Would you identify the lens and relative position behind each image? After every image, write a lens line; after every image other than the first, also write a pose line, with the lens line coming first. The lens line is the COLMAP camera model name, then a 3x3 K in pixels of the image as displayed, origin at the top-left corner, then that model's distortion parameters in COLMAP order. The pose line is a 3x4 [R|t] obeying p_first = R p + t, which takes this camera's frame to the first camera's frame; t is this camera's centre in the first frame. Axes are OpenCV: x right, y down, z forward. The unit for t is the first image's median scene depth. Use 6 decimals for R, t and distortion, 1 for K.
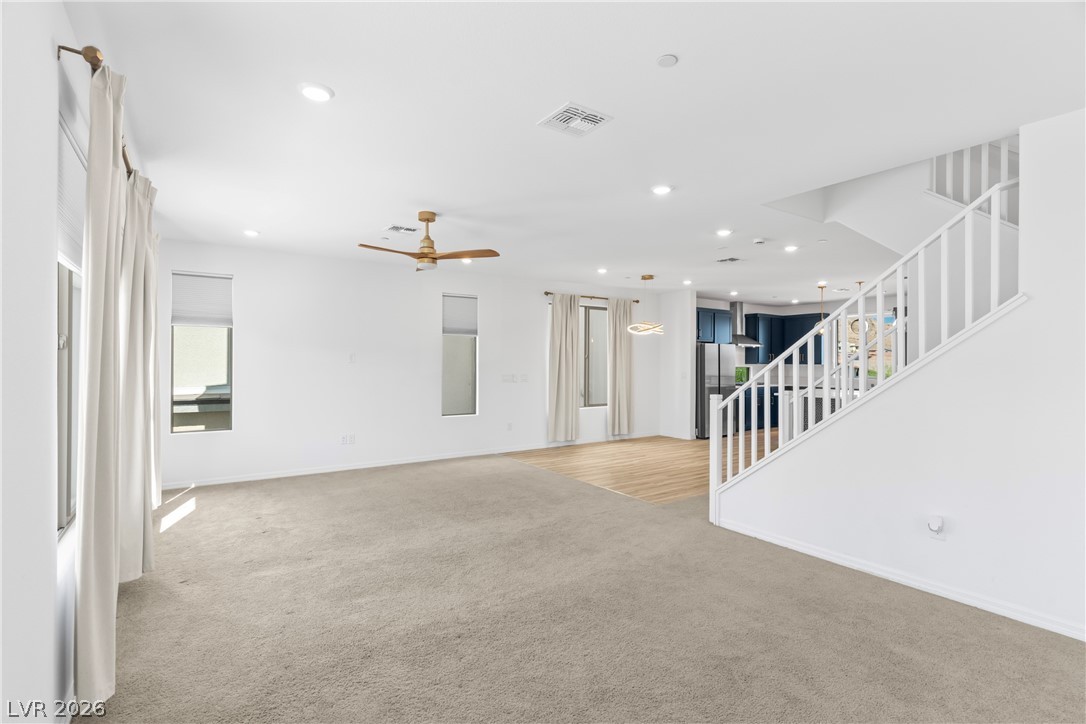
lens RADIAL K [[518.8, 0, 544.2], [0, 518.8, 359.5], [0, 0, 1]] dist [0.000433, 0.001662]
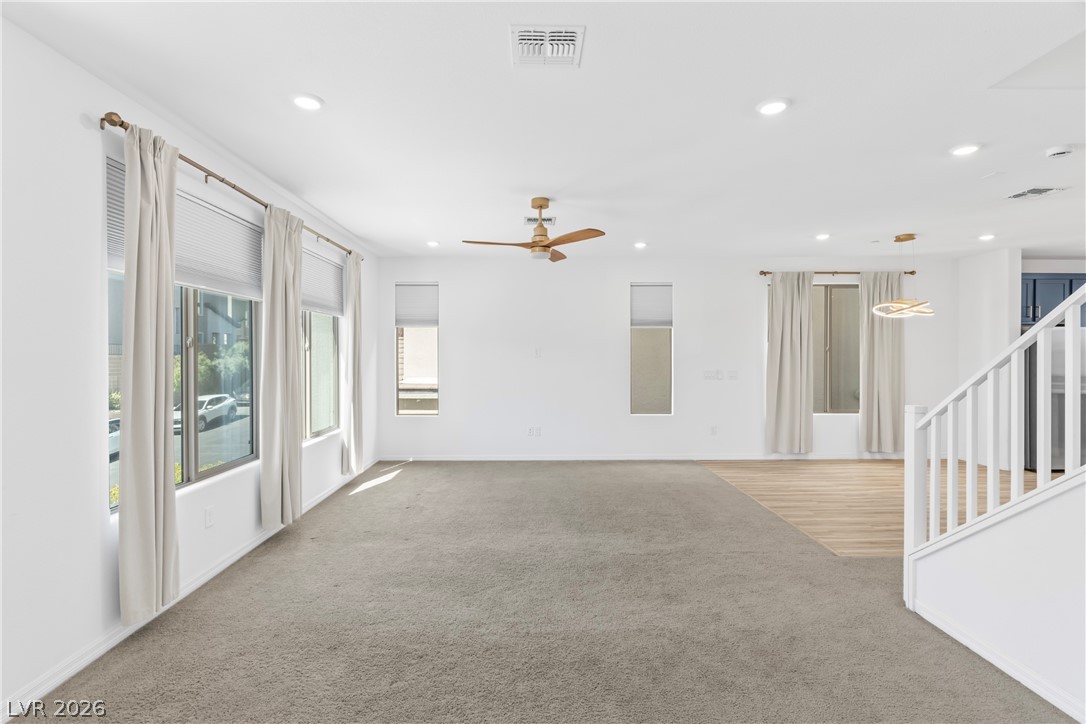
lens RADIAL K [[518.8, 0, 544.2], [0, 518.8, 359.5], [0, 0, 1]] dist [0.000433, 0.001662]
pose [[0.834527, 0.001188, -0.550966, 0.273285], [0.004959, 0.999941, 0.009667, 0.001229], [0.550945, -0.010800, 0.834472, 0.189704]]
